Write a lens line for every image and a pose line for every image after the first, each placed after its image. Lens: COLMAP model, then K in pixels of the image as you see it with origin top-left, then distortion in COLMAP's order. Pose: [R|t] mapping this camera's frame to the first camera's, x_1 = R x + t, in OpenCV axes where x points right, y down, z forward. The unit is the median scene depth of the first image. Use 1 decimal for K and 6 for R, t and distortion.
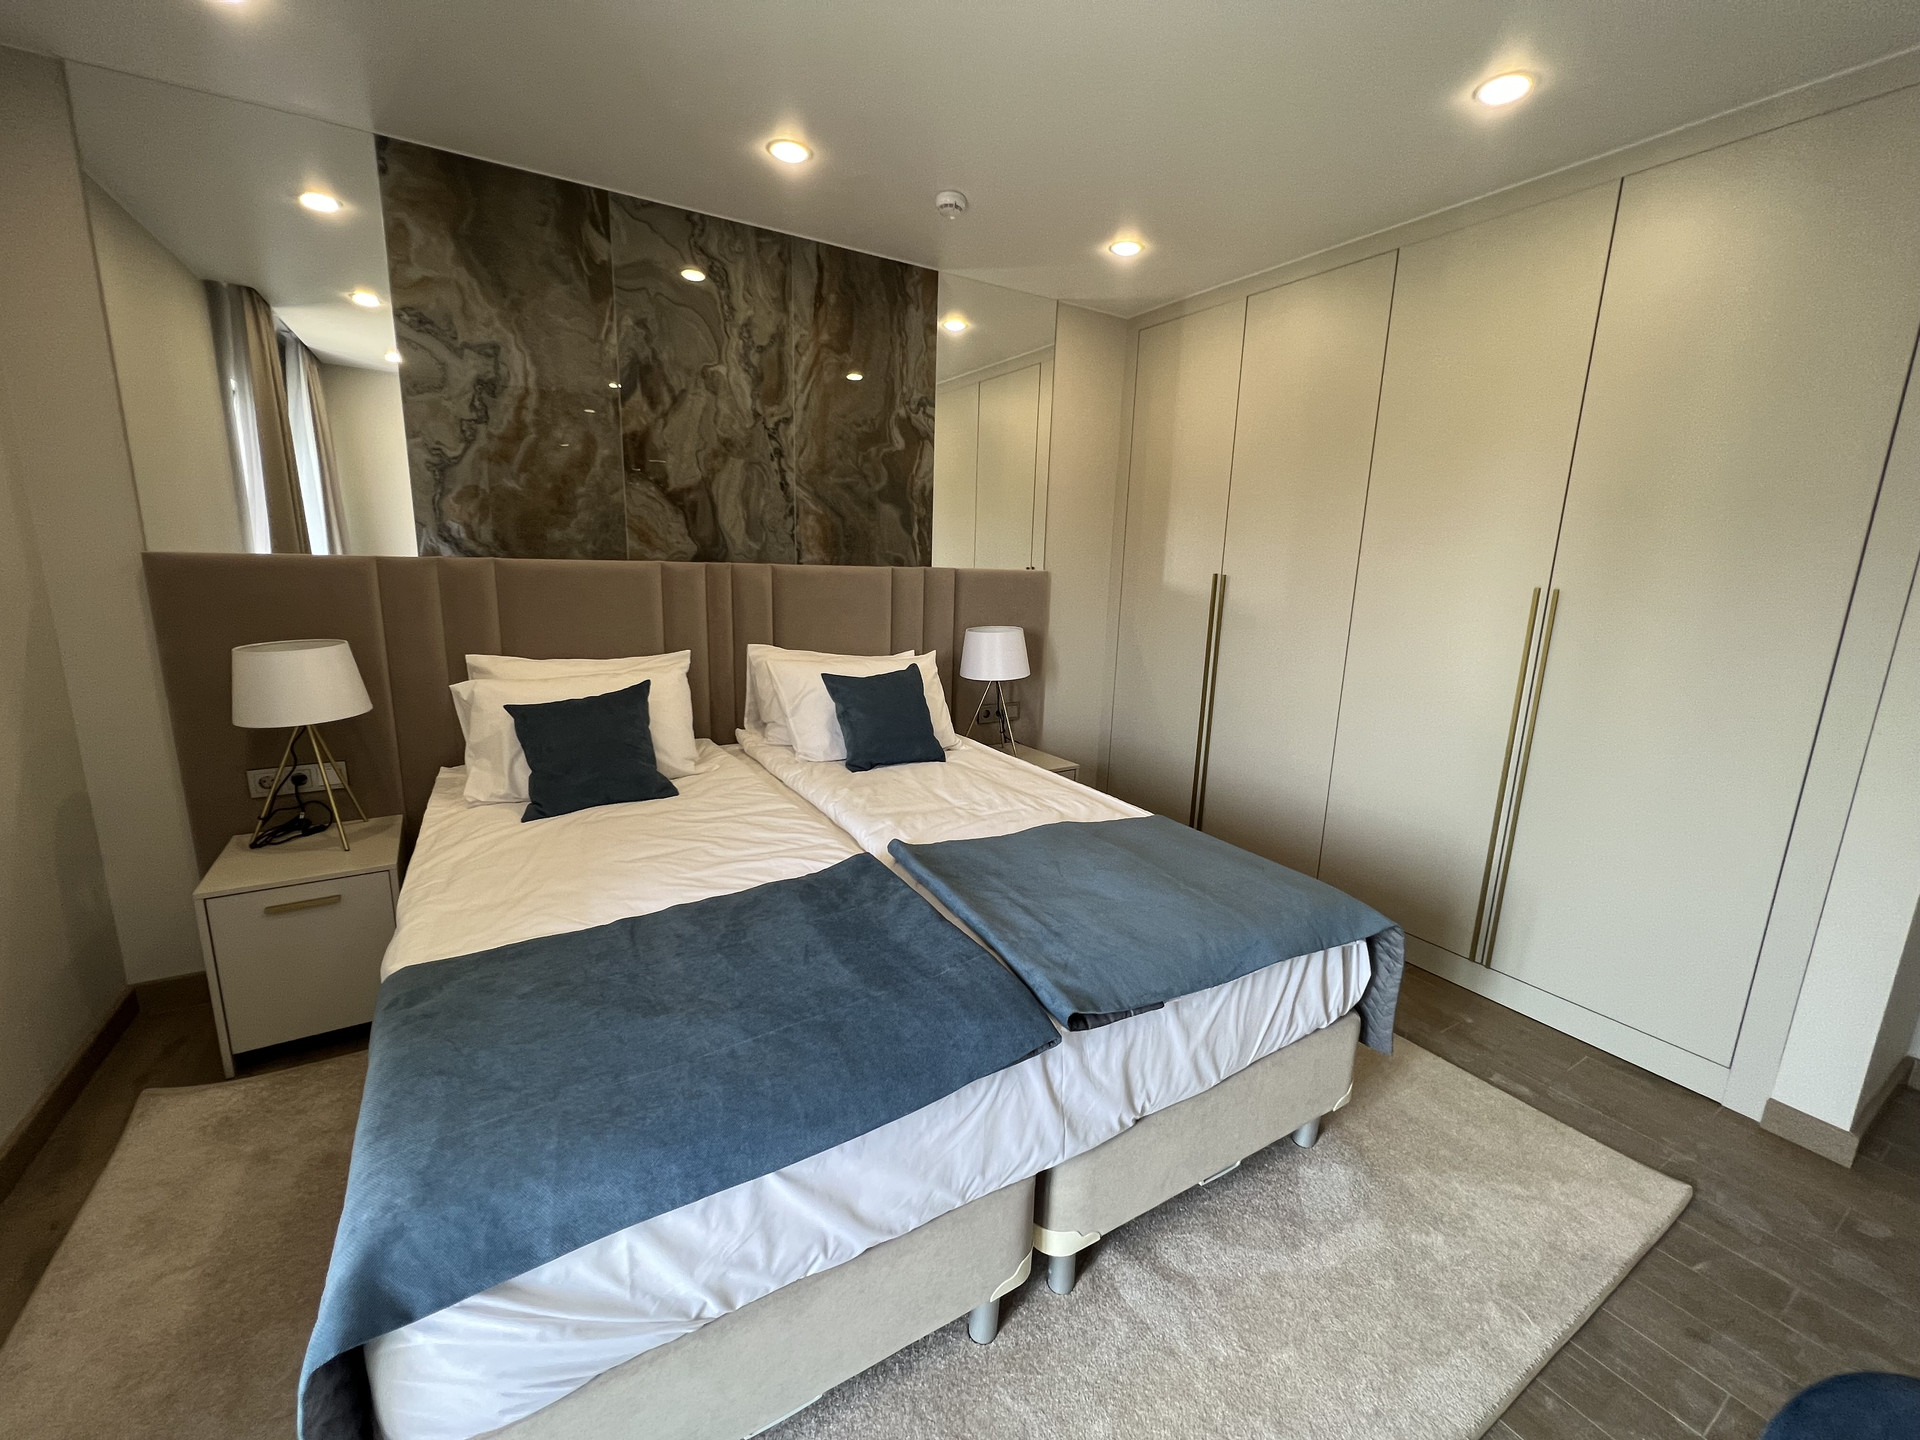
lens RADIAL K [[778.0, 0, 957.8], [0, 778.0, 717.2], [0, 0, 1]] dist [0.001428, -0.000186]
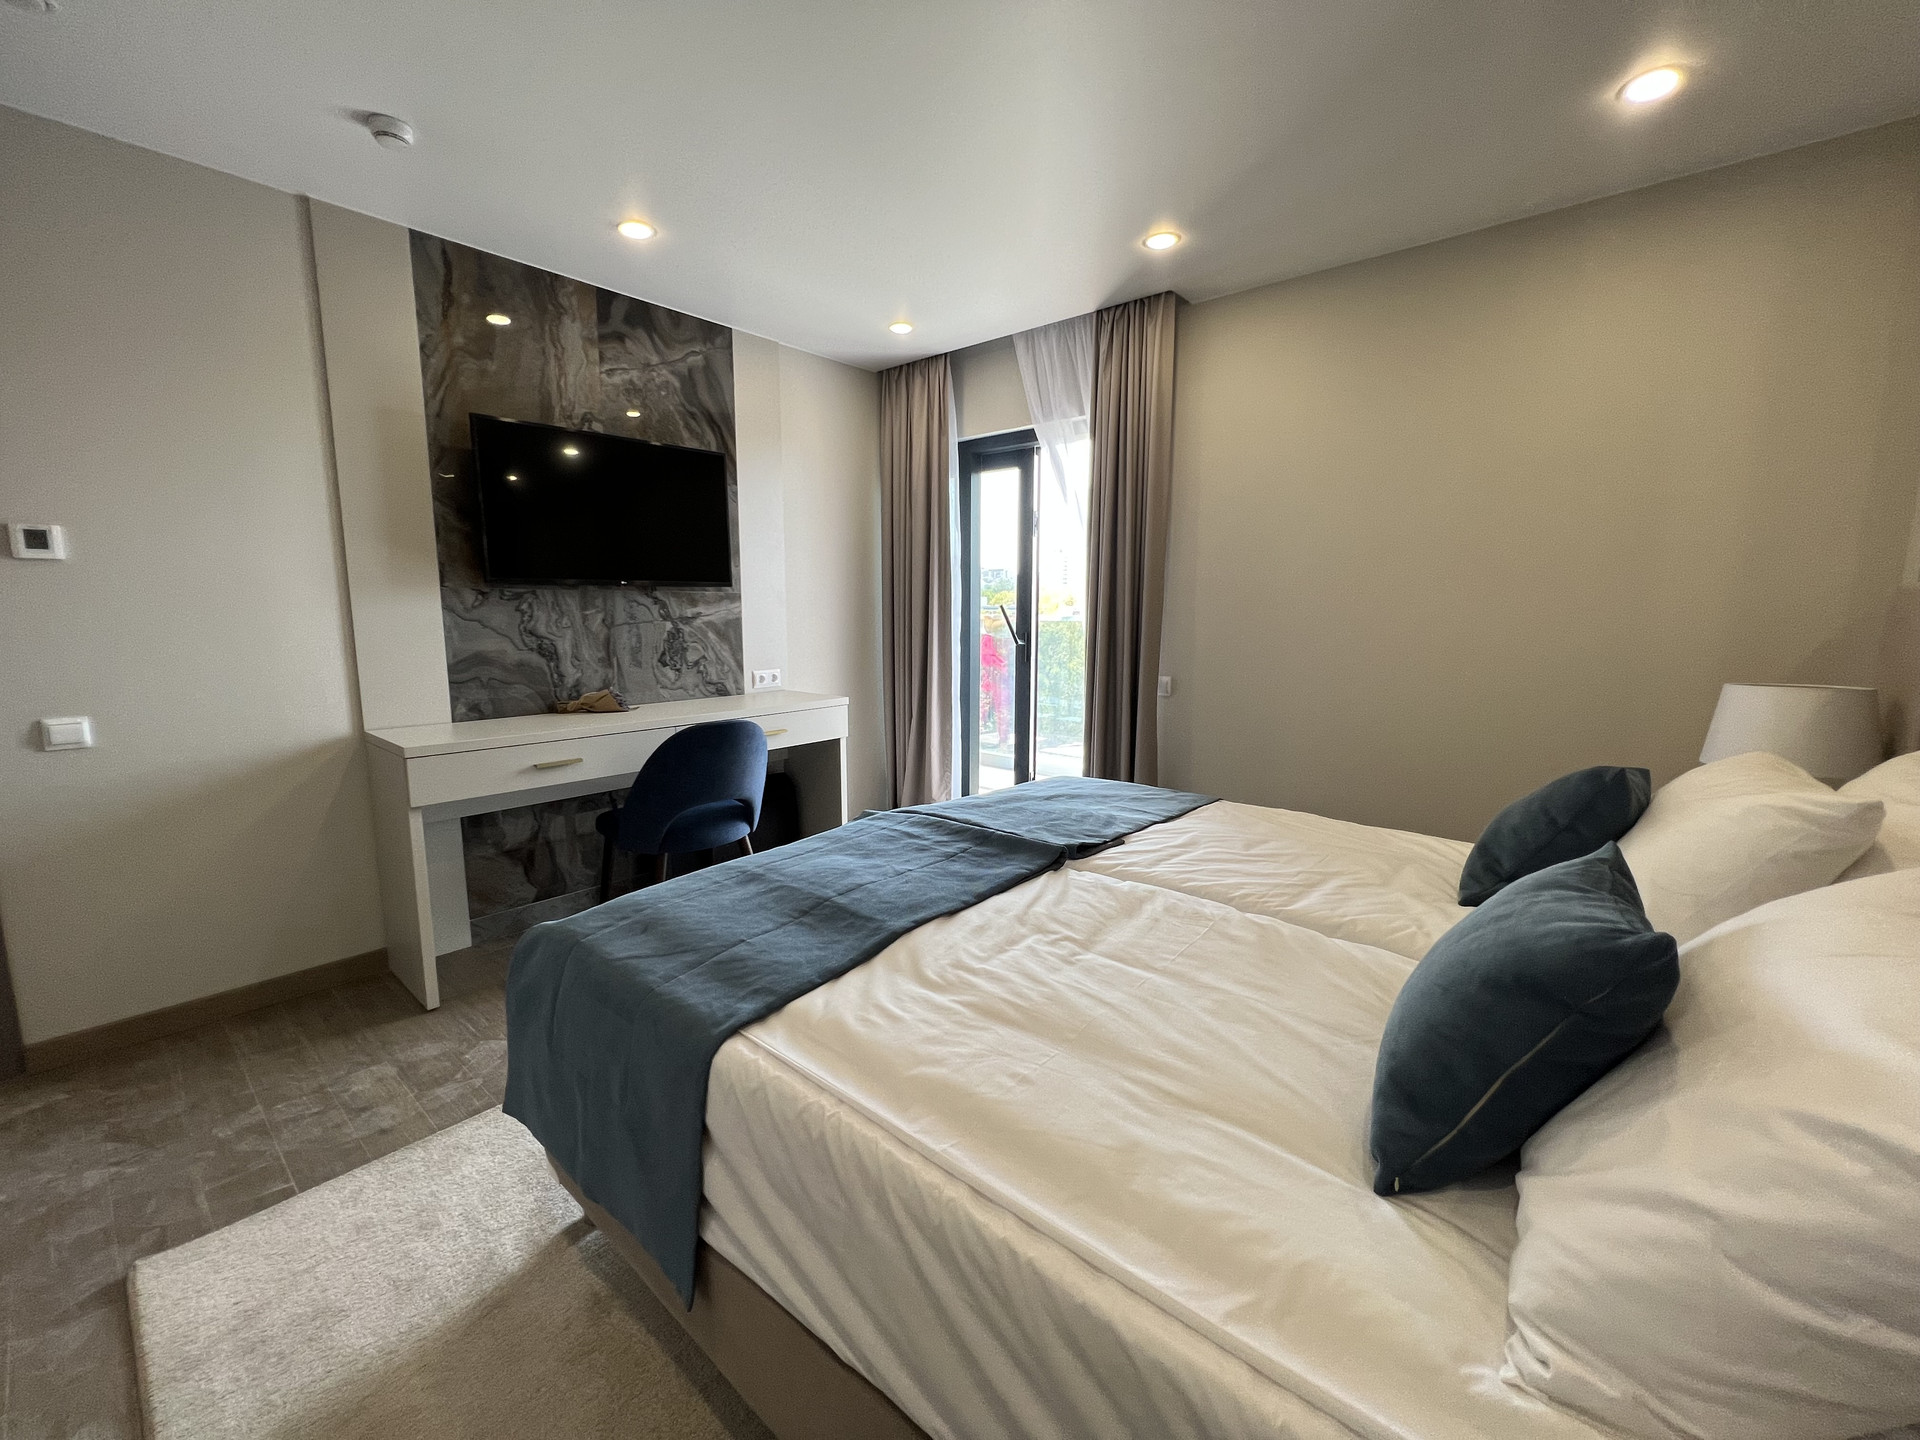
lens RADIAL K [[778.0, 0, 957.9], [0, 778.0, 712.7], [0, 0, 1]] dist [0.001428, -0.000186]
pose [[-0.950168, 0.012281, -0.311496, 0.299804], [-0.089834, 0.946049, 0.311323, -0.254163], [0.298514, 0.323792, -0.897802, 1.558065]]
